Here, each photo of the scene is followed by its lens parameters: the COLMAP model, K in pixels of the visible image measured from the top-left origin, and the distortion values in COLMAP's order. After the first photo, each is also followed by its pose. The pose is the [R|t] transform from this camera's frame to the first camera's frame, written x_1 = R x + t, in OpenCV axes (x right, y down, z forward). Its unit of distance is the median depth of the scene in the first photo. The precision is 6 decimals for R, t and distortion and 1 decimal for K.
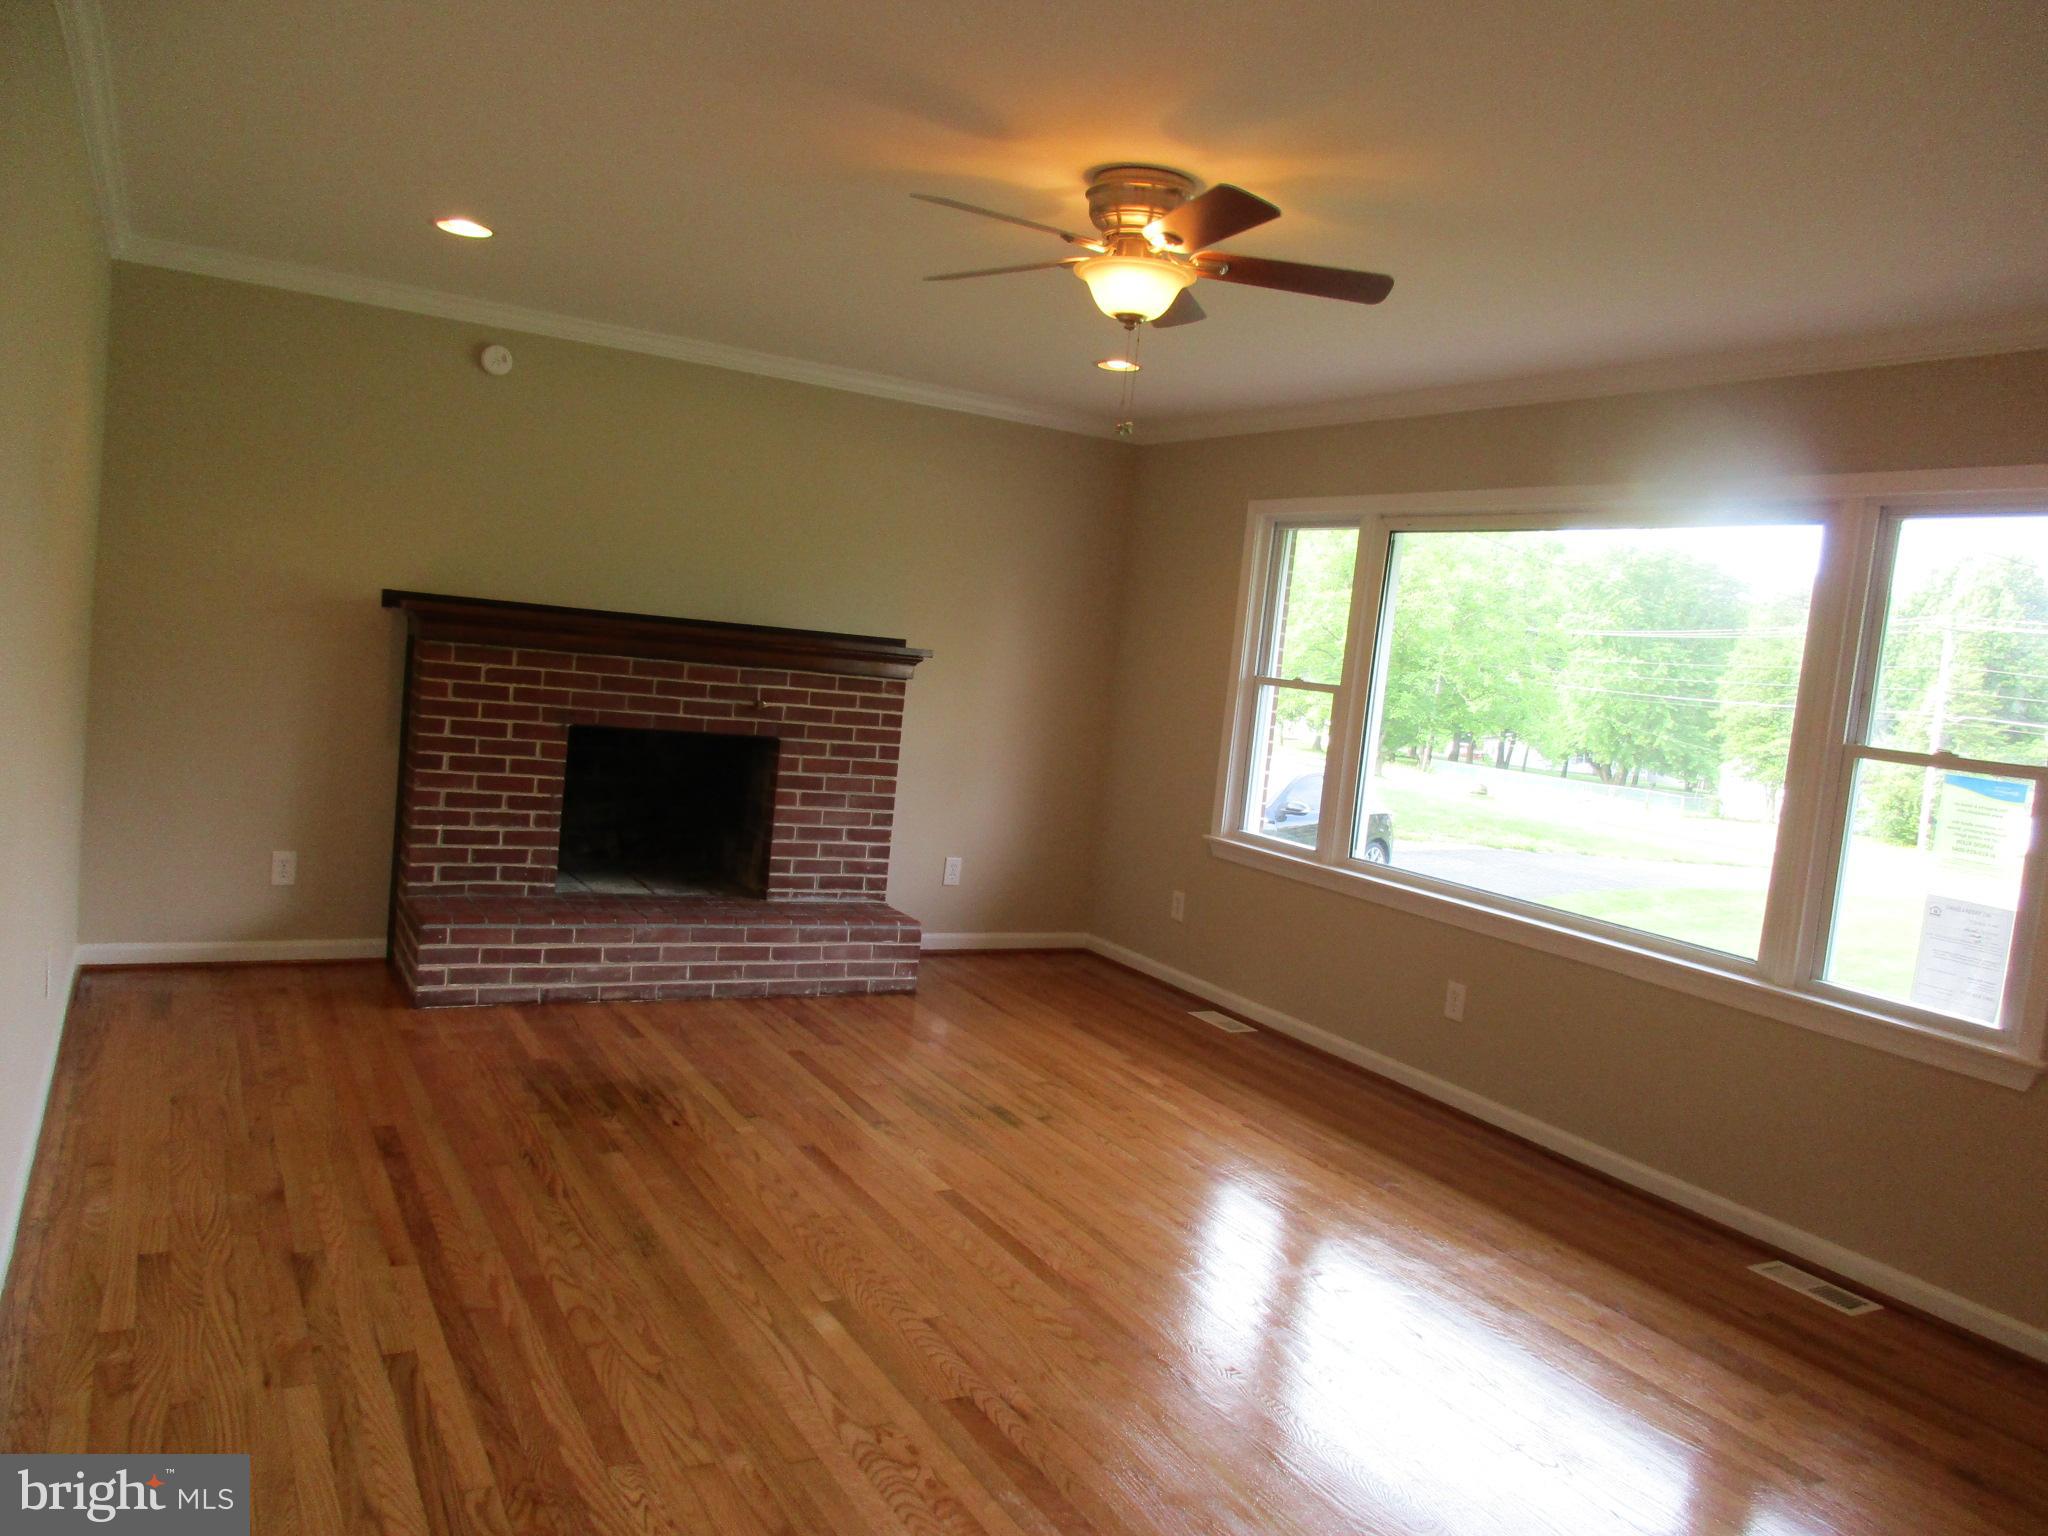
lens RADIAL K [[1523.1, 0, 1020.5], [0, 1523.1, 767.6], [0, 0, 1]] dist [0.002631, -0.004218]
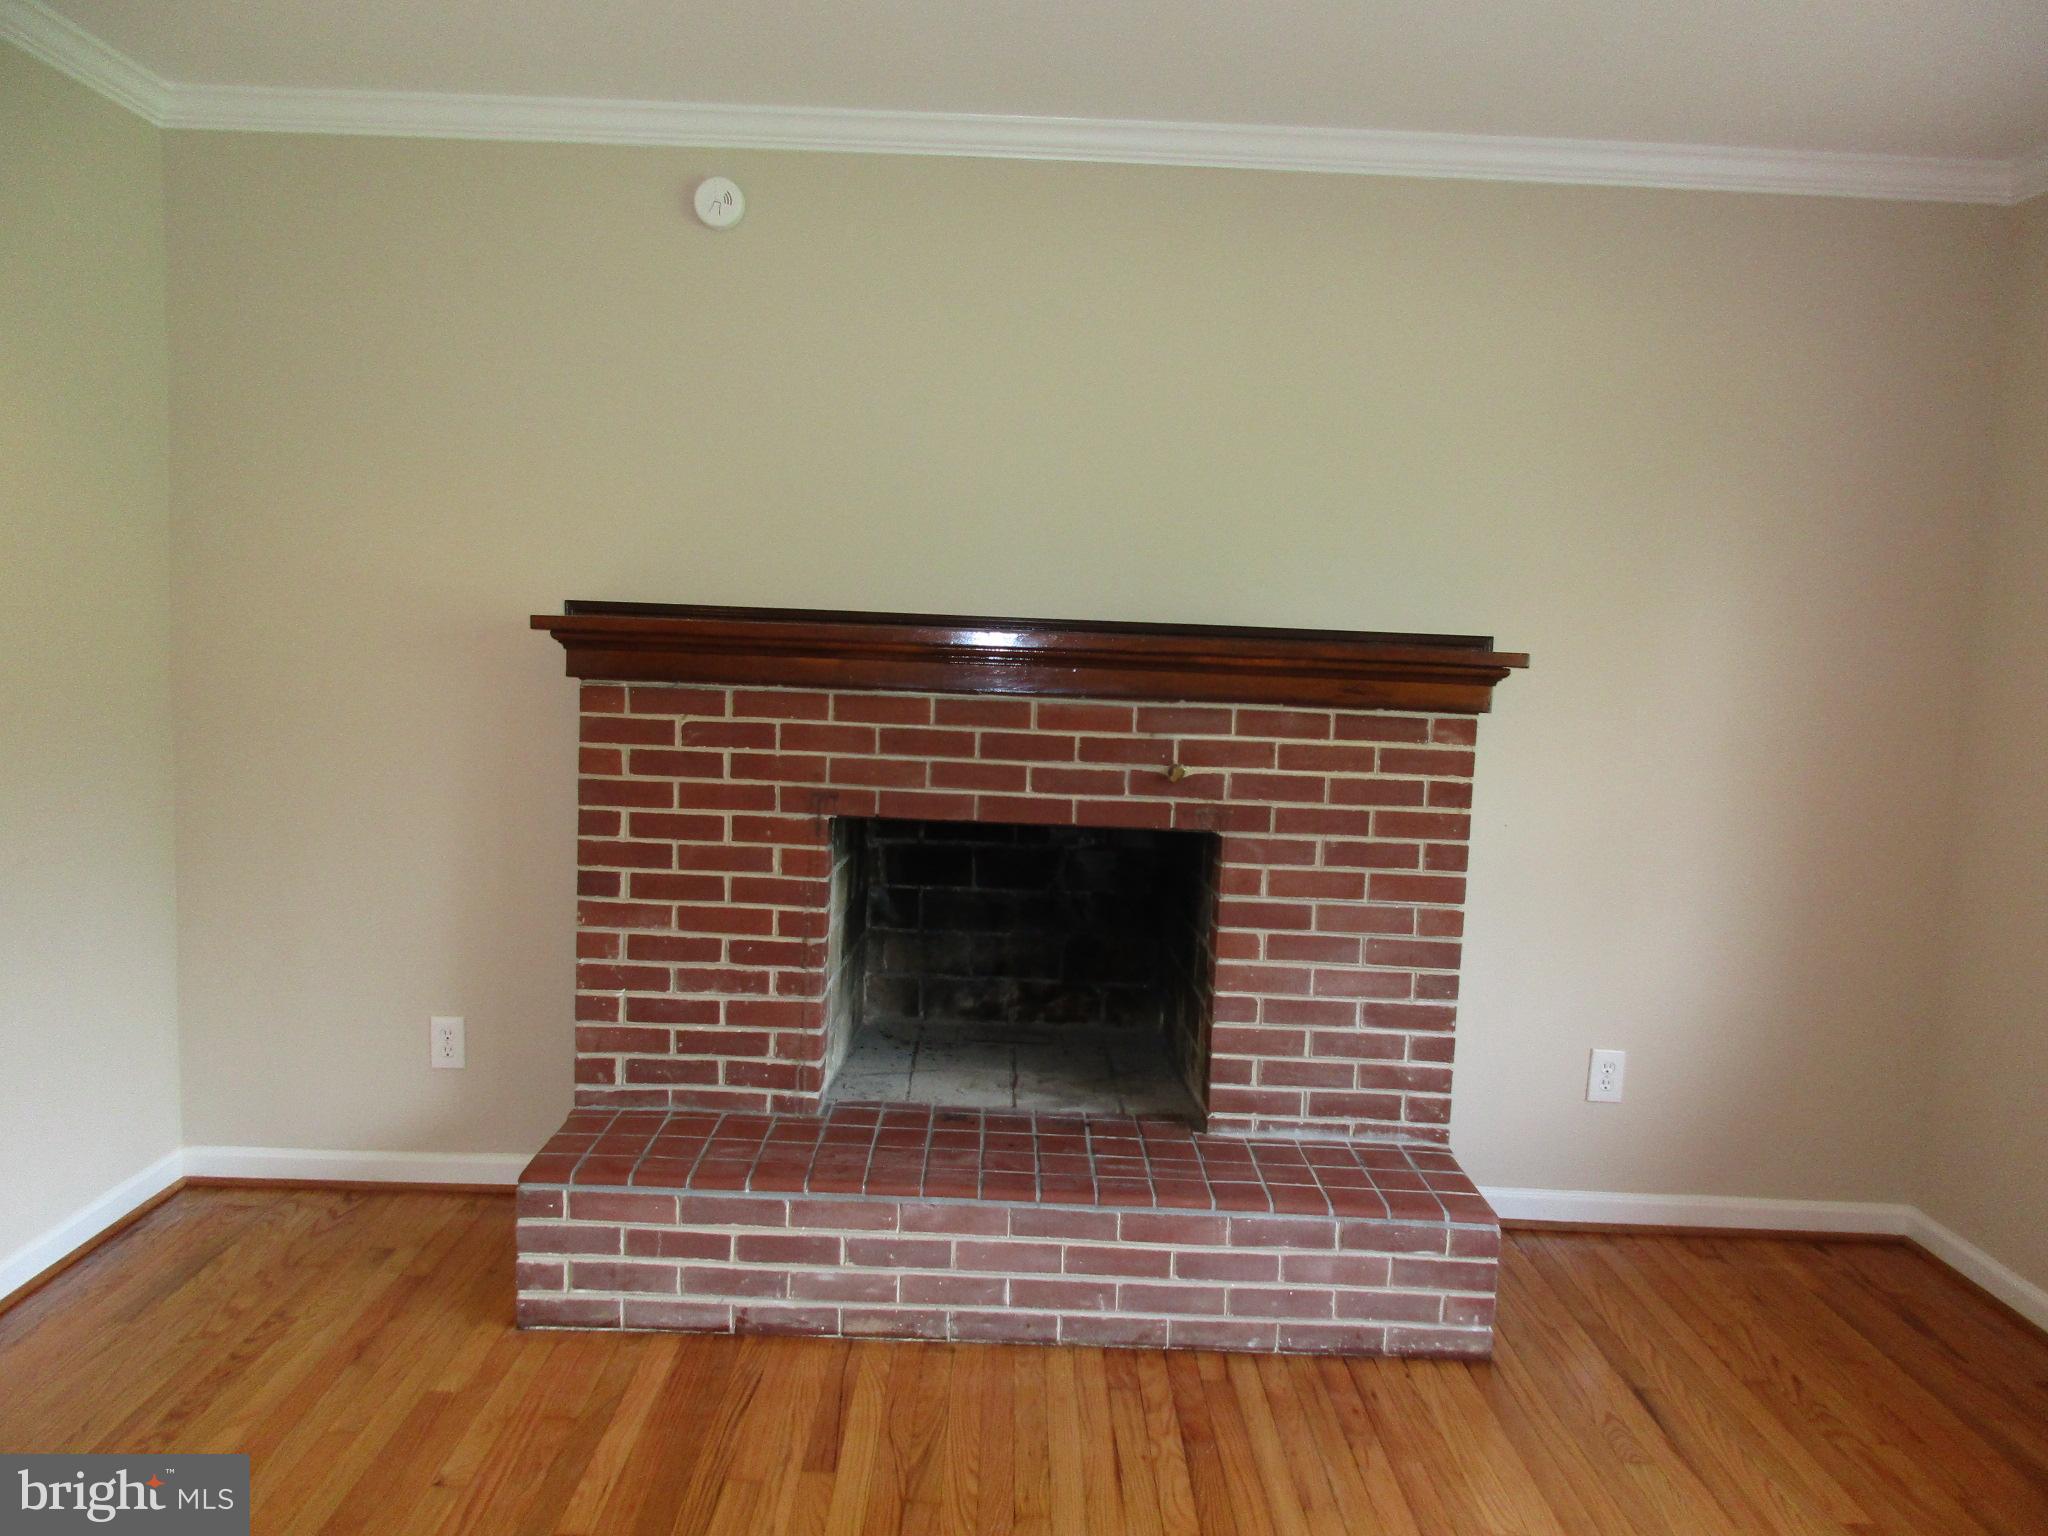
lens RADIAL K [[1523.1, 0, 1024.0], [0, 1523.1, 754.5], [0, 0, 1]] dist [0.002631, -0.004218]
pose [[0.875593, -0.020748, -0.482603, 0.041281], [0.007567, 0.999544, -0.029244, -0.033468], [0.482990, 0.021954, 0.875351, 0.529071]]
